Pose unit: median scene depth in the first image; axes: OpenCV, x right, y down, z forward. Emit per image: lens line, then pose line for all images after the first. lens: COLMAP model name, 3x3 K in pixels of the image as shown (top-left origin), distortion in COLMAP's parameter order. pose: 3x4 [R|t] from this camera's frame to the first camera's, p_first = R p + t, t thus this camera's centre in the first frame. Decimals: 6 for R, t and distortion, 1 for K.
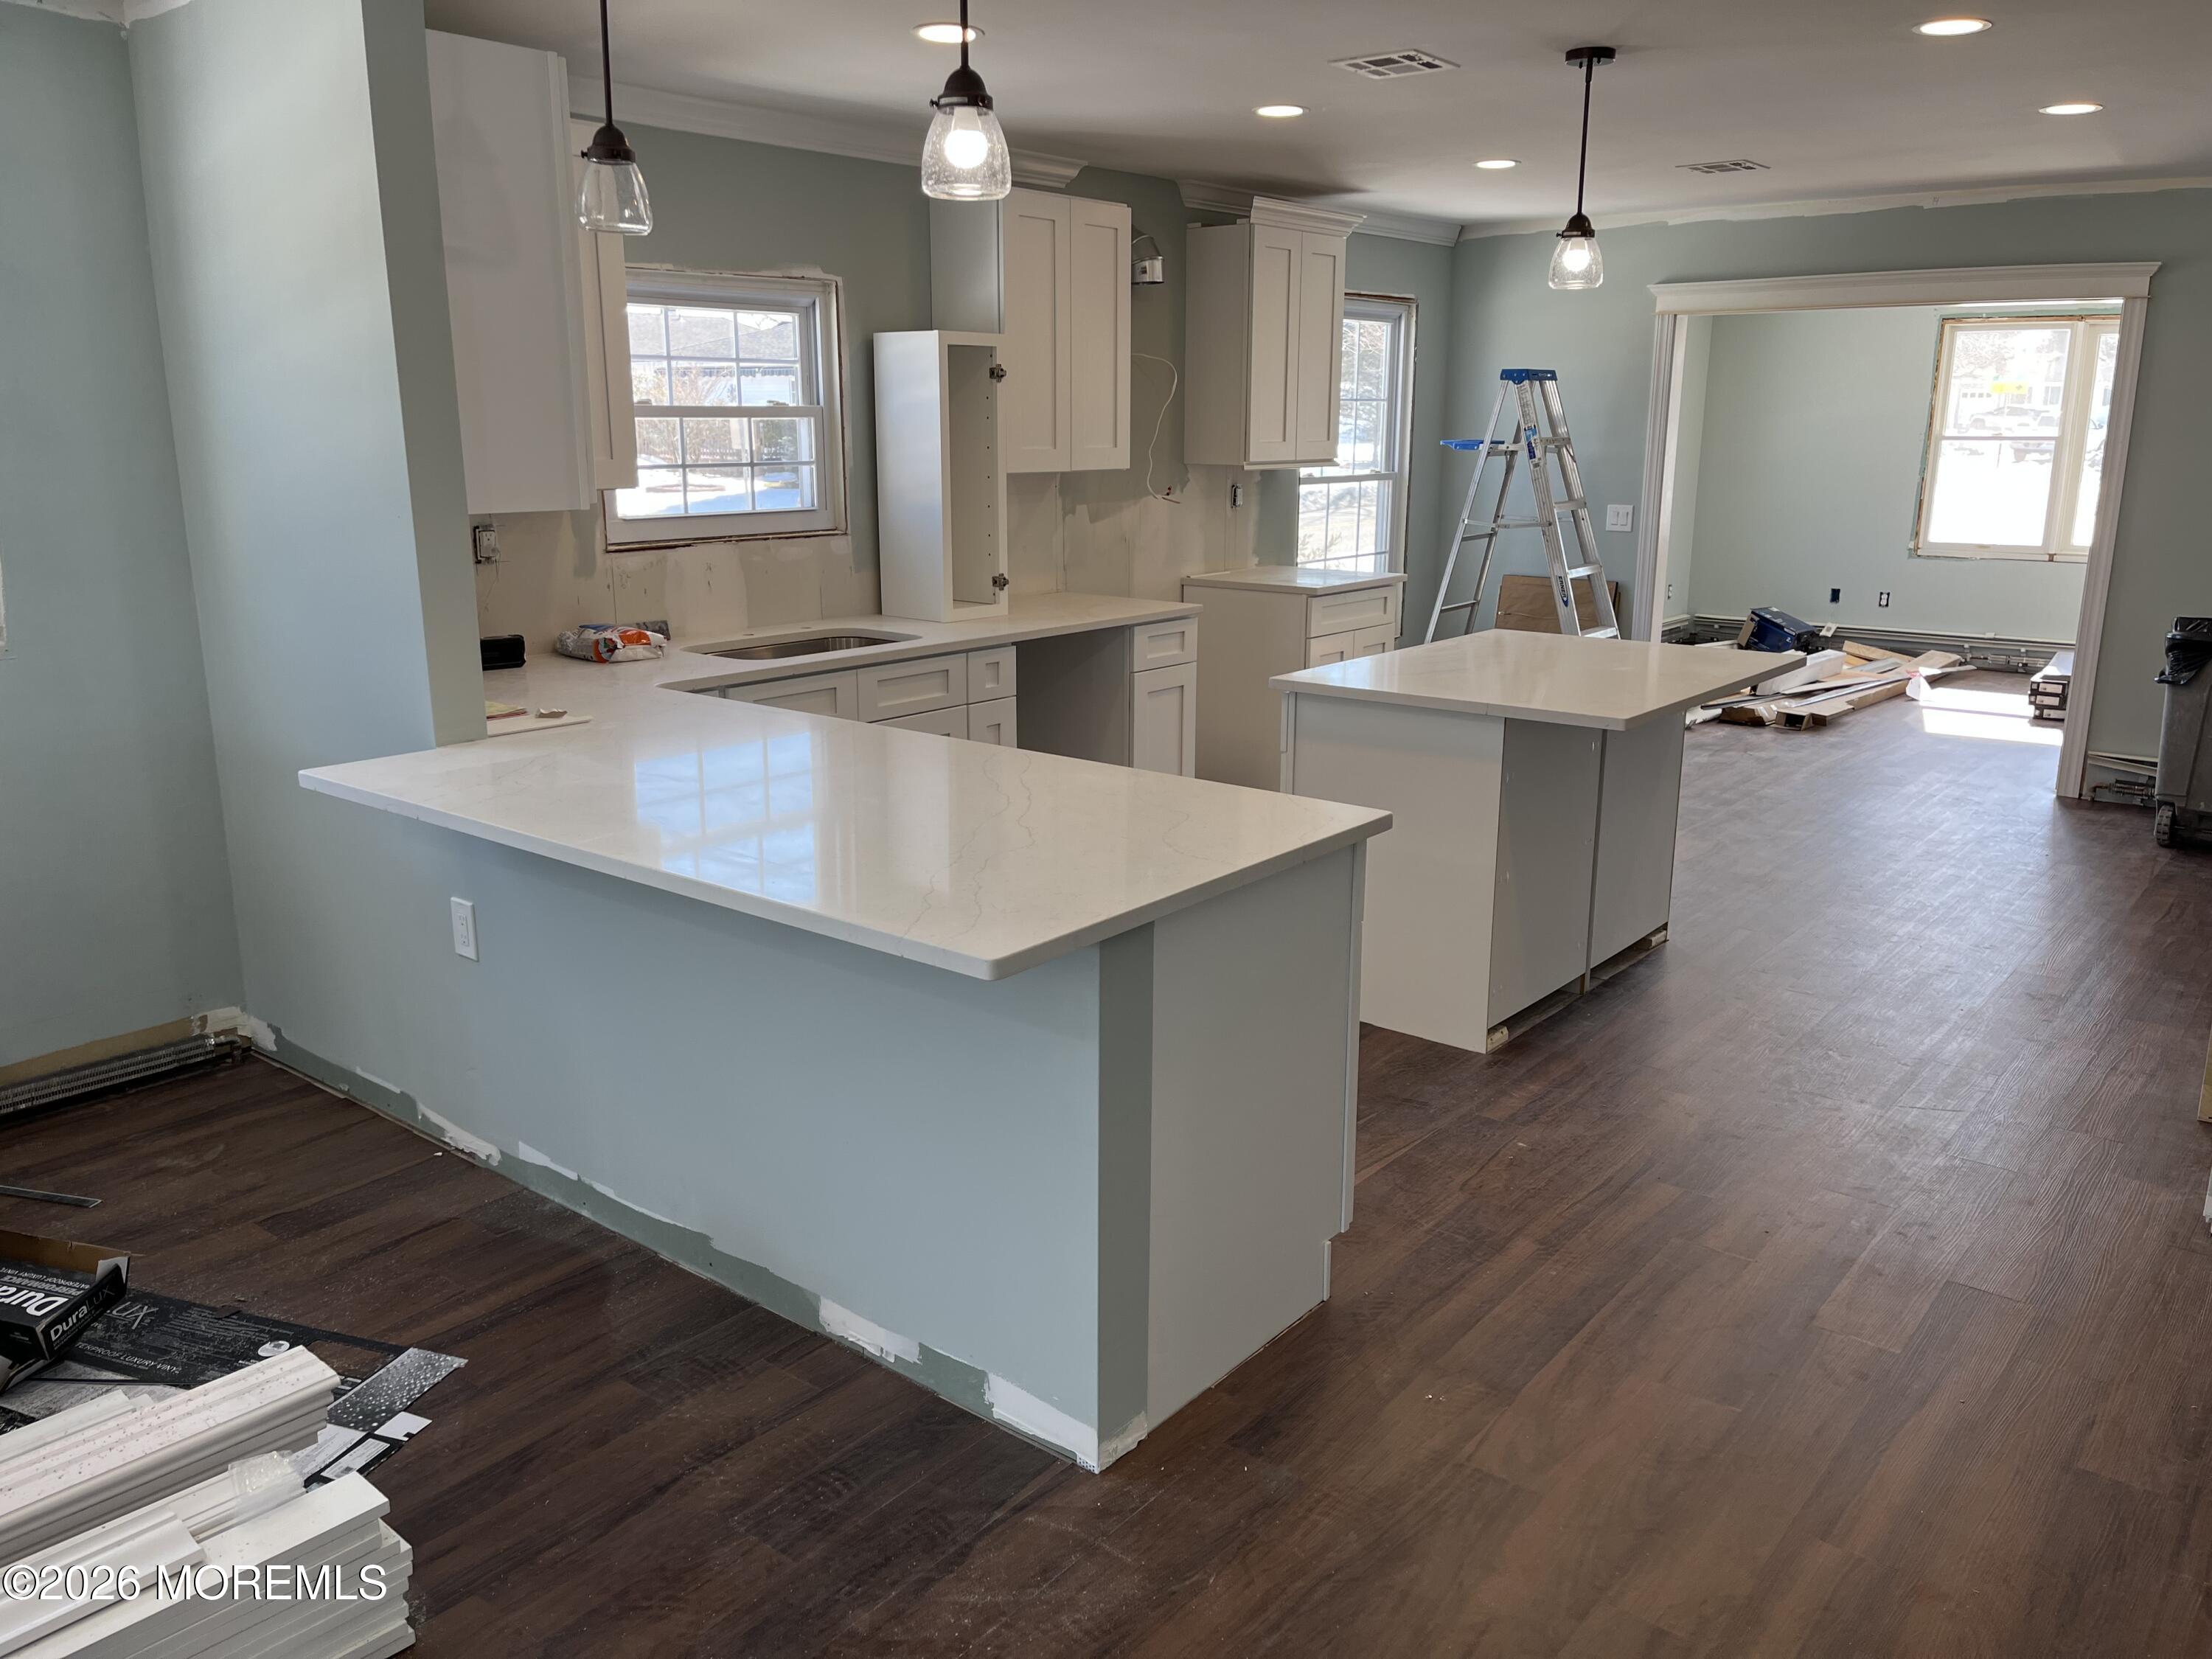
lens RADIAL K [[1679.2, 0, 1104.2], [0, 1679.2, 809.7], [0, 0, 1]] dist [0.088113, -0.120005]
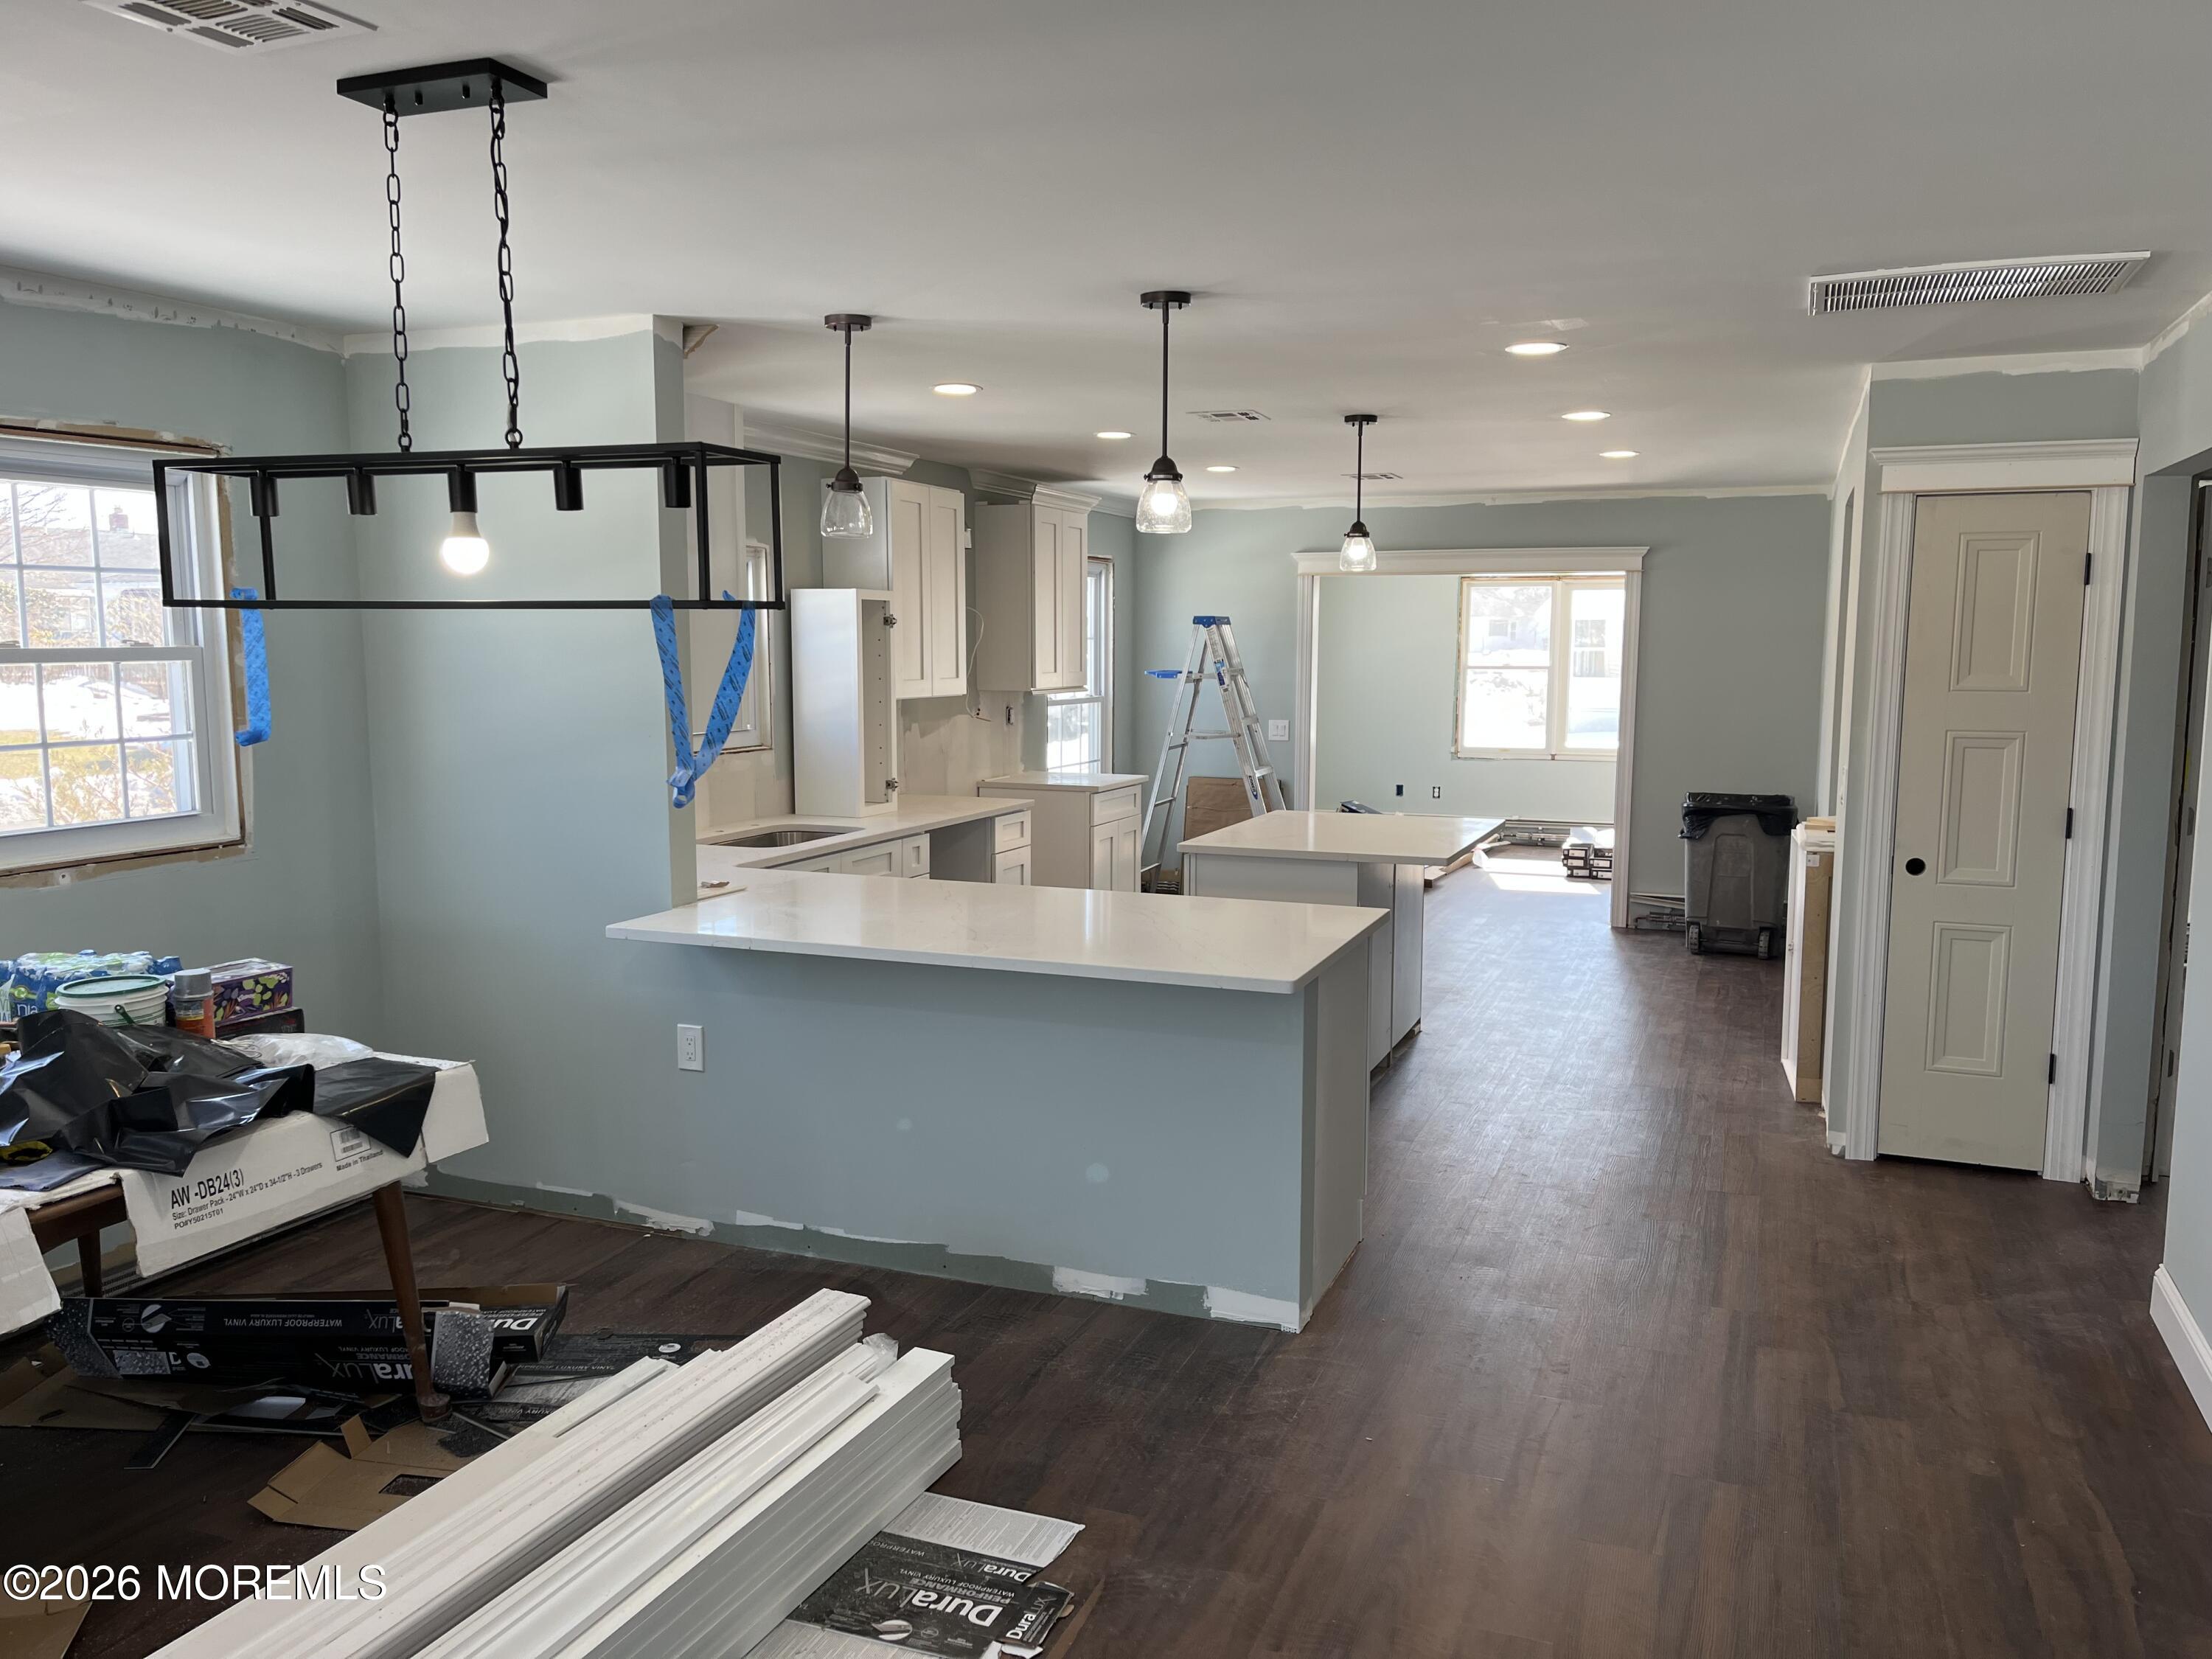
lens RADIAL K [[1678.0, 0, 1110.2], [0, 1678.0, 838.9], [0, 0, 1]] dist [0.080643, -0.086698]
pose [[0.953694, -0.034191, 0.298828, -0.262996], [0.067231, 0.992613, -0.100993, 0.037018], [-0.293167, 0.116407, 0.948948, -0.200733]]
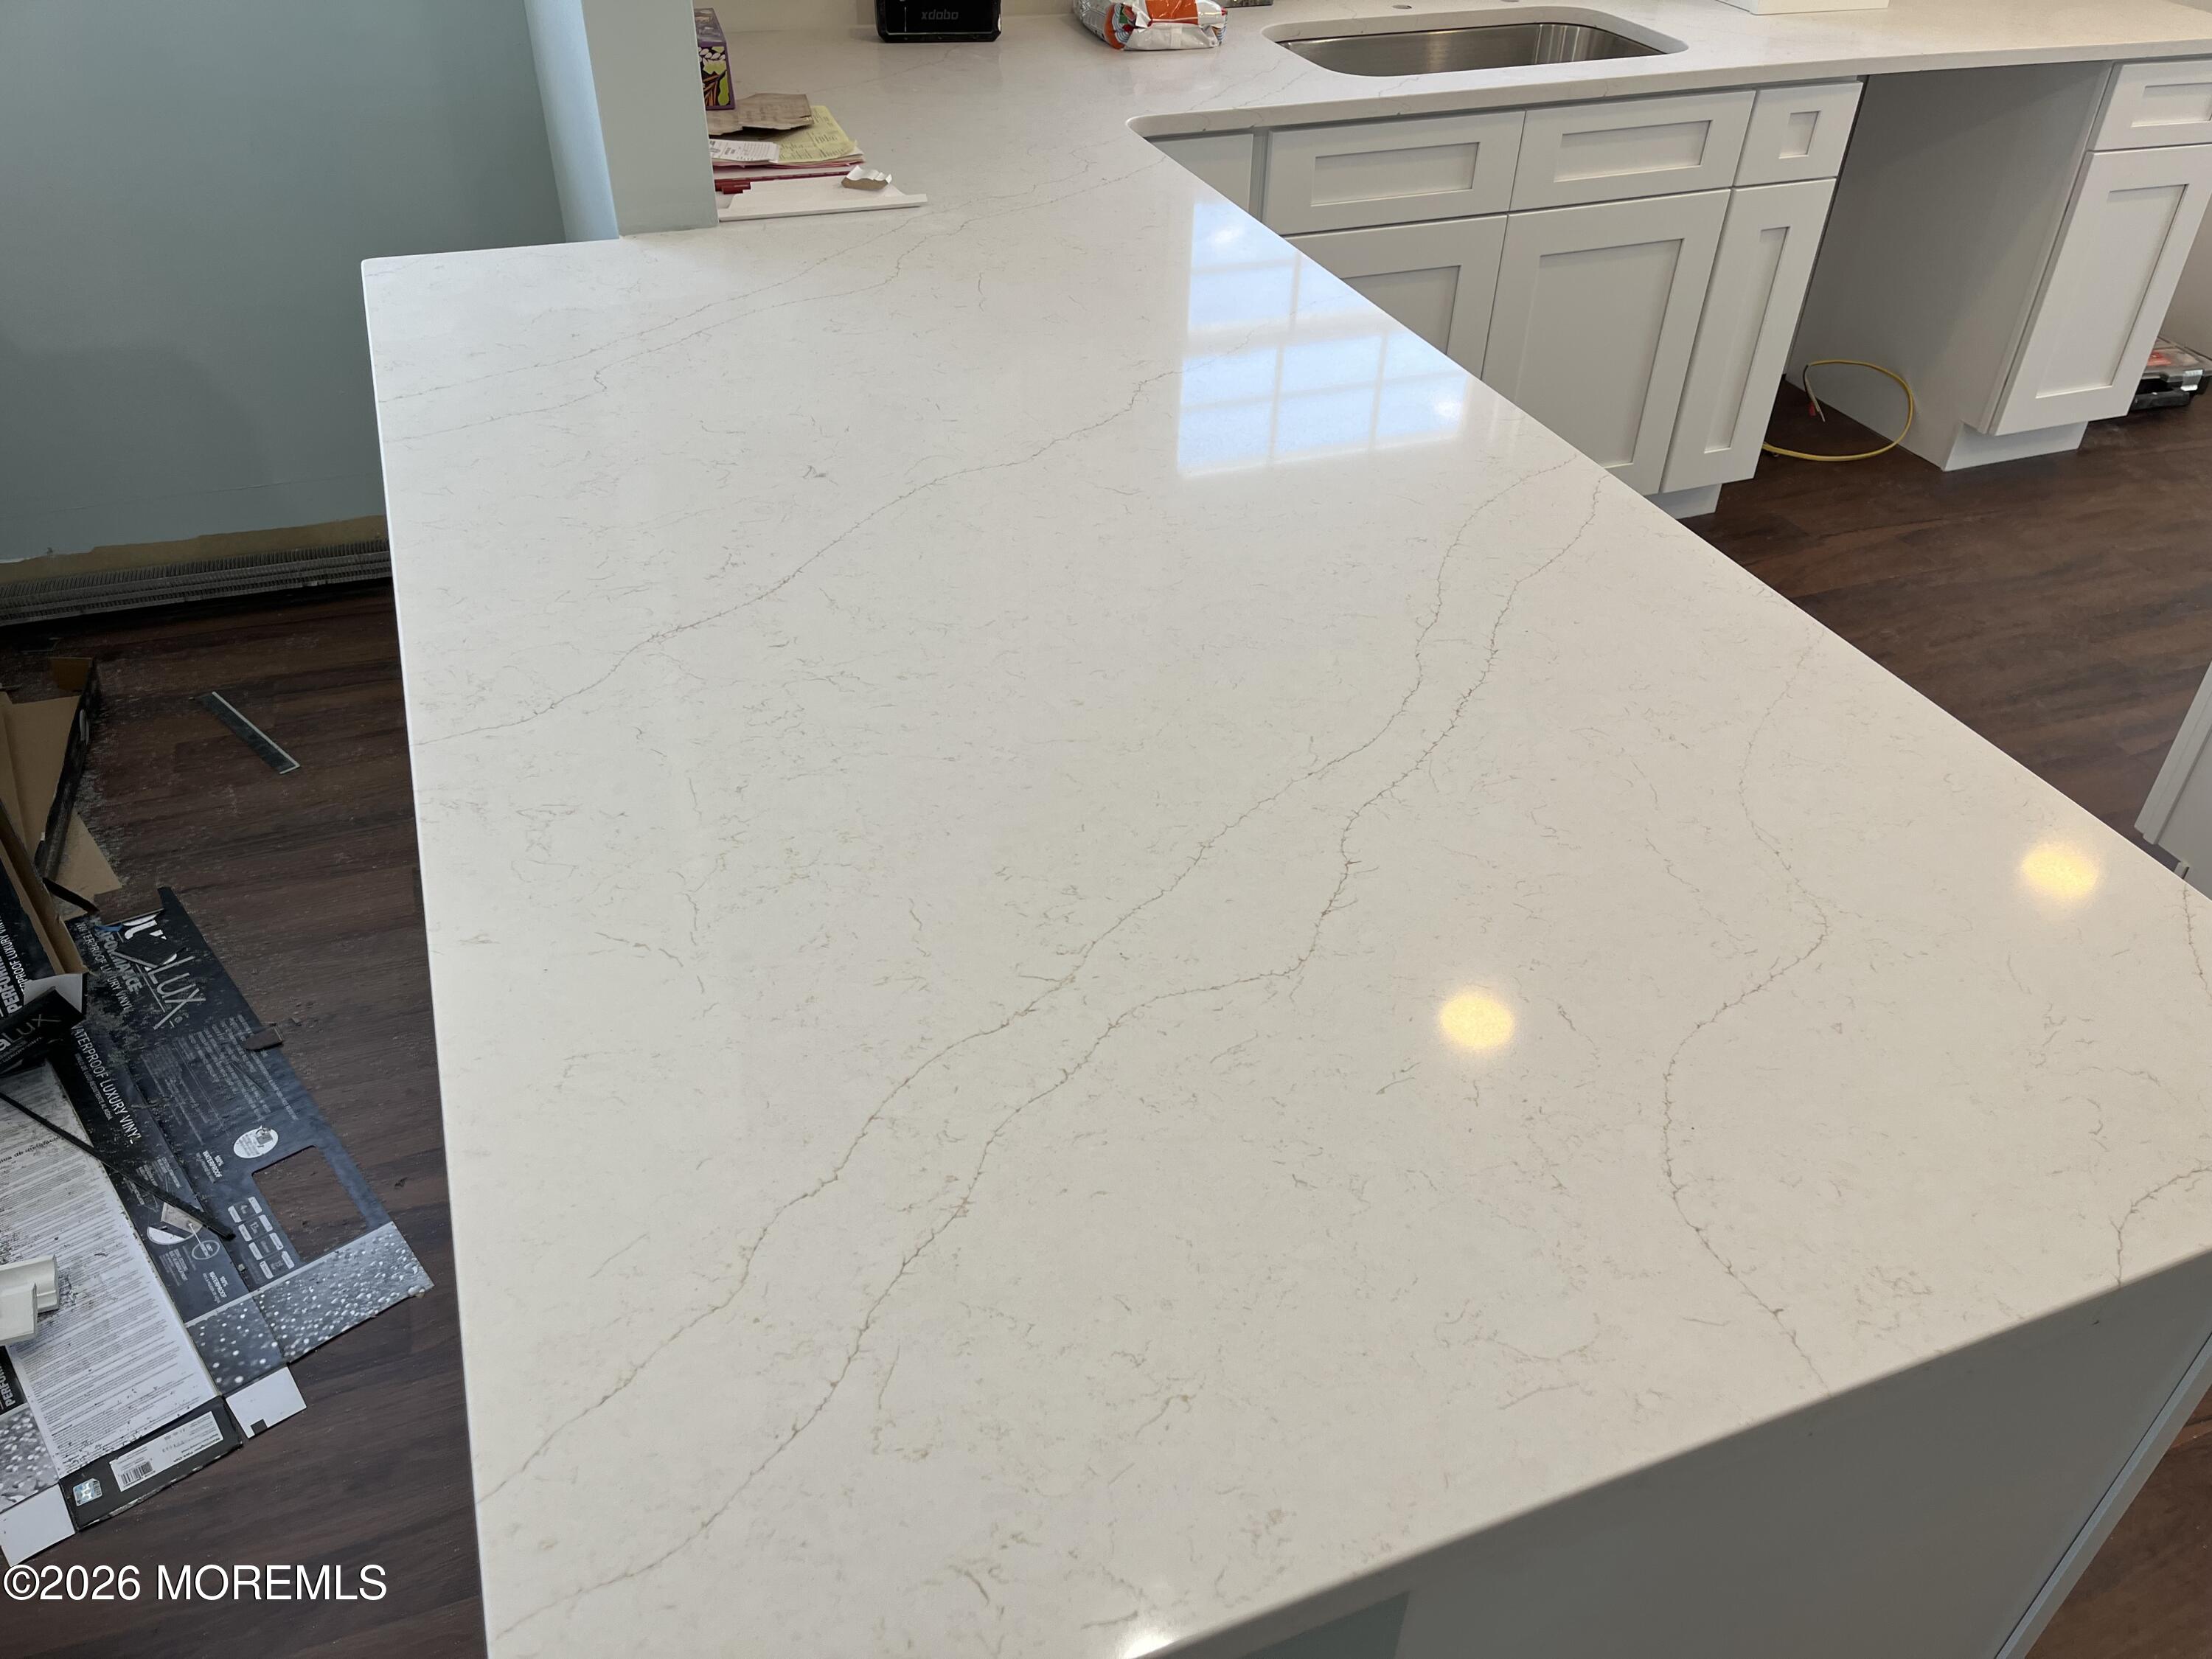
lens RADIAL K [[1679.2, 0, 1104.2], [0, 1679.2, 809.7], [0, 0, 1]] dist [0.088113, -0.120005]
pose [[0.866885, 0.308203, -0.391818, 0.021197], [-0.136294, 0.902566, 0.408409, -0.068067], [0.479514, -0.300641, 0.824428, 0.309231]]
